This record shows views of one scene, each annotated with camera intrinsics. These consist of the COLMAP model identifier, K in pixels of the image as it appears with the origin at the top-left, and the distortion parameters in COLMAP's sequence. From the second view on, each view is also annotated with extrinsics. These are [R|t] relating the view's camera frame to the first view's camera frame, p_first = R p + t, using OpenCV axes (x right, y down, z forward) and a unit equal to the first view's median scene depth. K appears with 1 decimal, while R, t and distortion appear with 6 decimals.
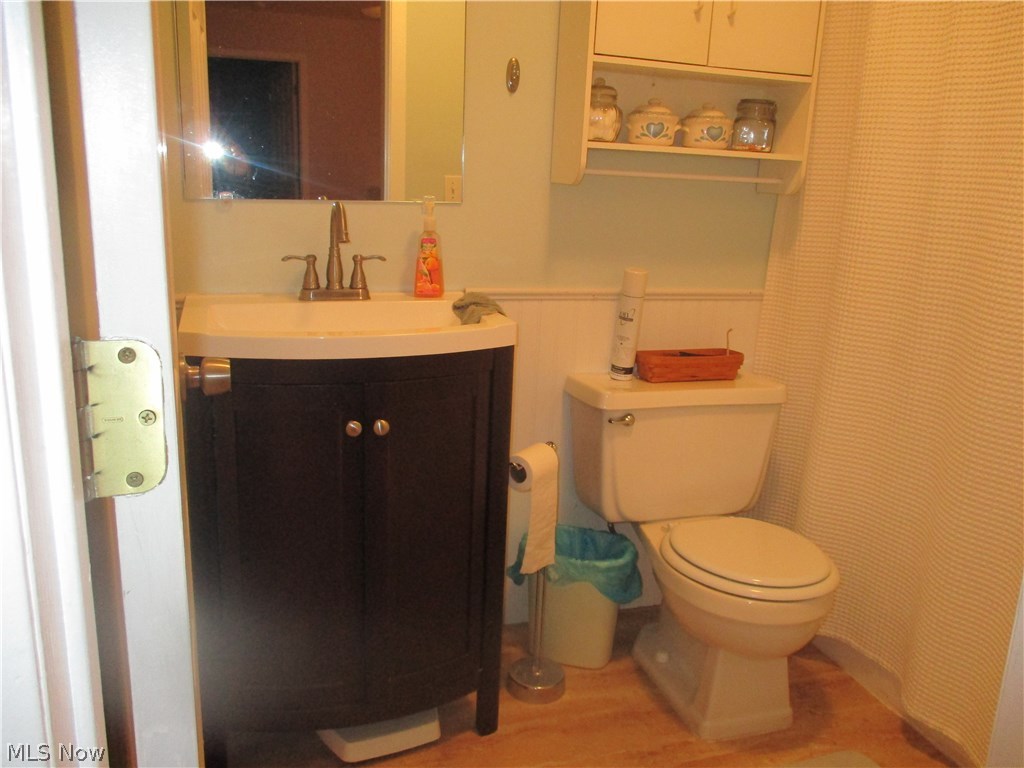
lens RADIAL K [[867.4, 0, 512.0], [0, 867.4, 384.0], [0, 0, 1]] dist [-0.009989, -0.009409]
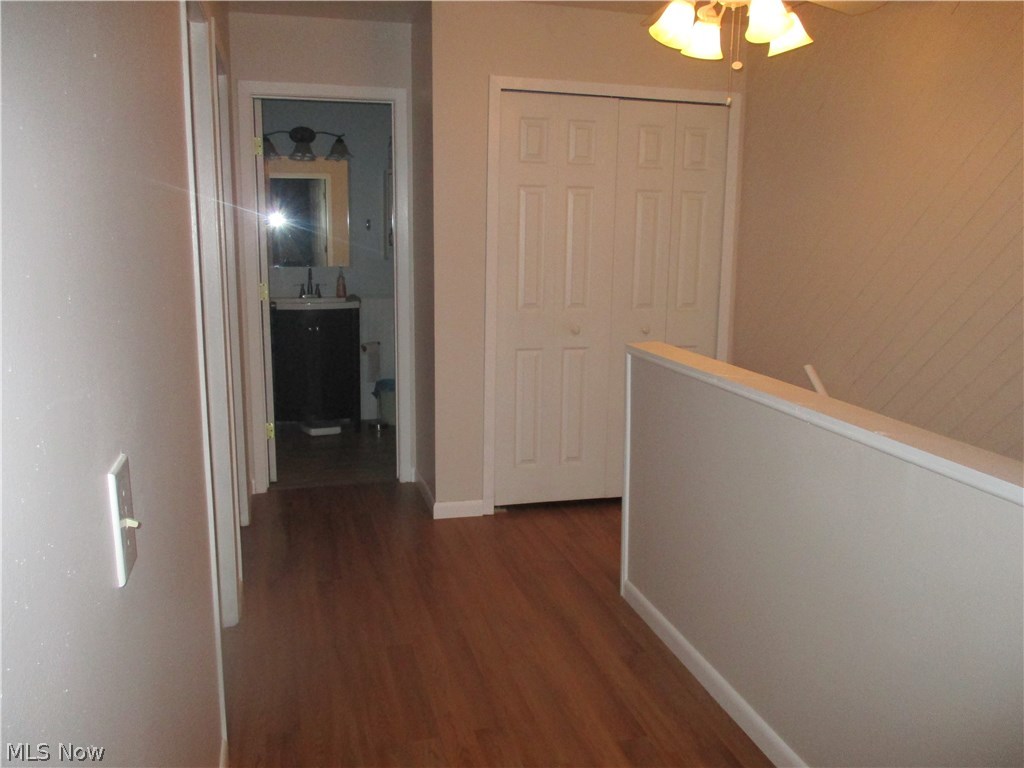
lens RADIAL K [[867.4, 0, 512.0], [0, 867.4, 384.0], [0, 0, 1]] dist [-0.009989, -0.009409]
pose [[0.997693, -0.014568, -0.066308, 0.709804], [0.010768, 0.998298, -0.057312, 0.391436], [0.067030, 0.056466, 0.996152, -2.016268]]
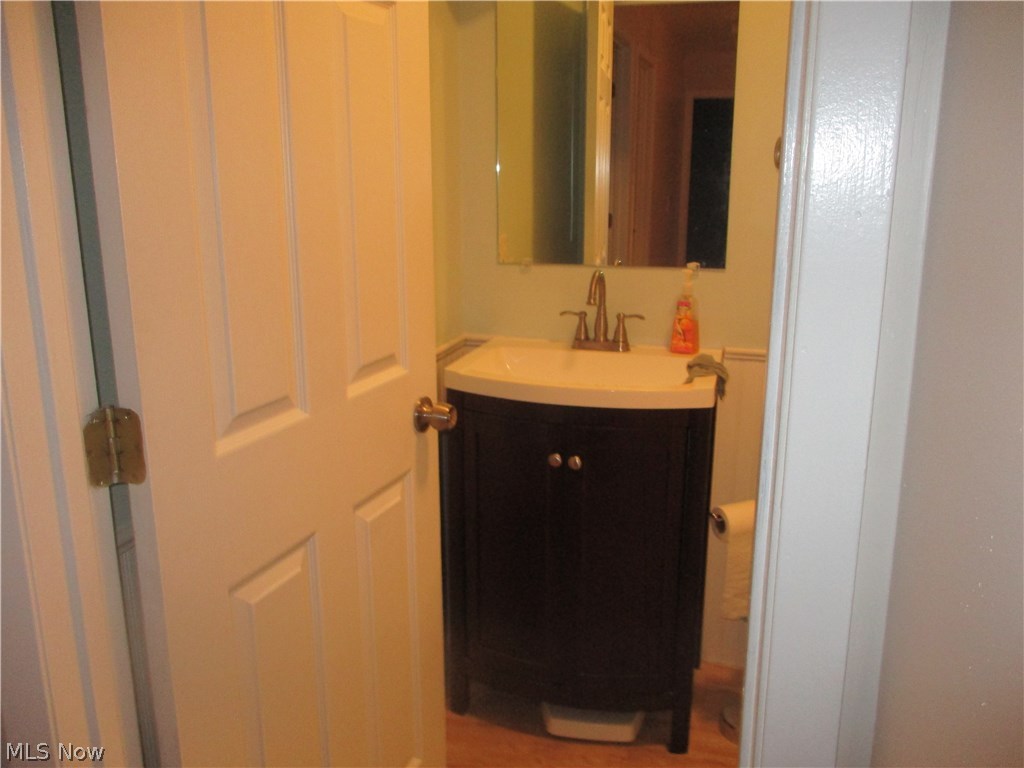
lens RADIAL K [[867.4, 0, 512.0], [0, 867.4, 384.0], [0, 0, 1]] dist [-0.009989, -0.009409]
pose [[0.829691, 0.105789, -0.548107, 0.333624], [-0.116360, 0.993086, 0.015535, -0.051849], [0.545960, 0.050888, 0.836264, -0.054906]]
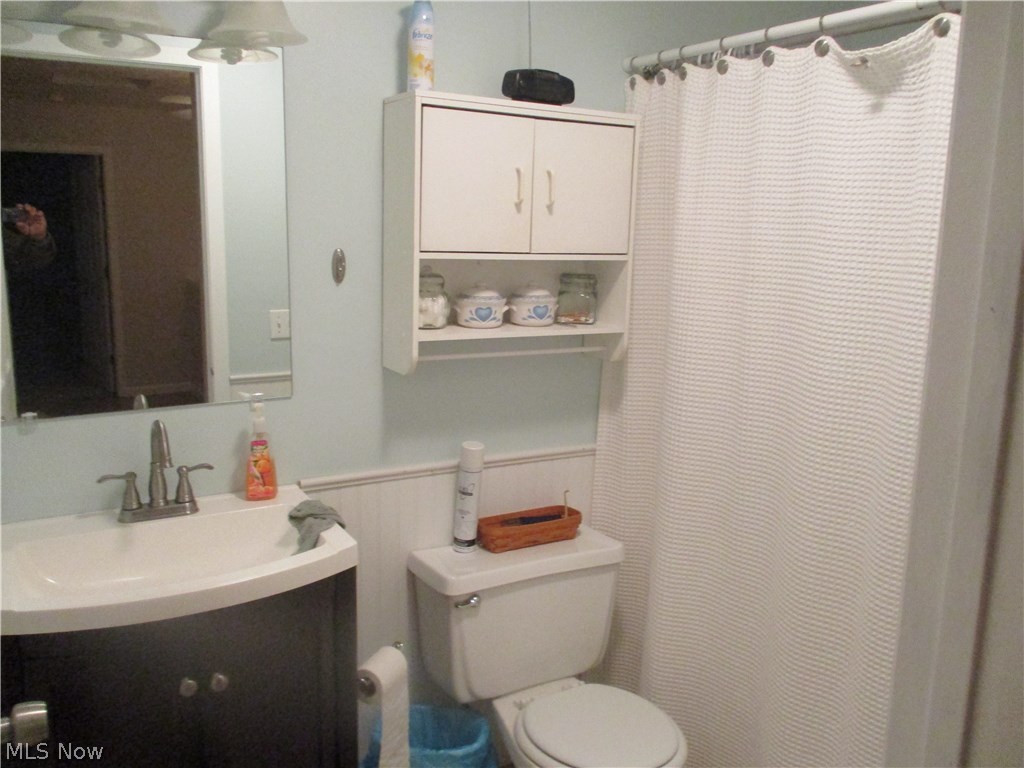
lens RADIAL K [[867.4, 0, 512.0], [0, 867.4, 384.0], [0, 0, 1]] dist [-0.009989, -0.009409]
pose [[0.980243, -0.052974, 0.190572, -0.000697], [0.062344, 0.997106, -0.043509, -0.165274], [-0.187715, 0.054531, 0.980709, 0.000115]]
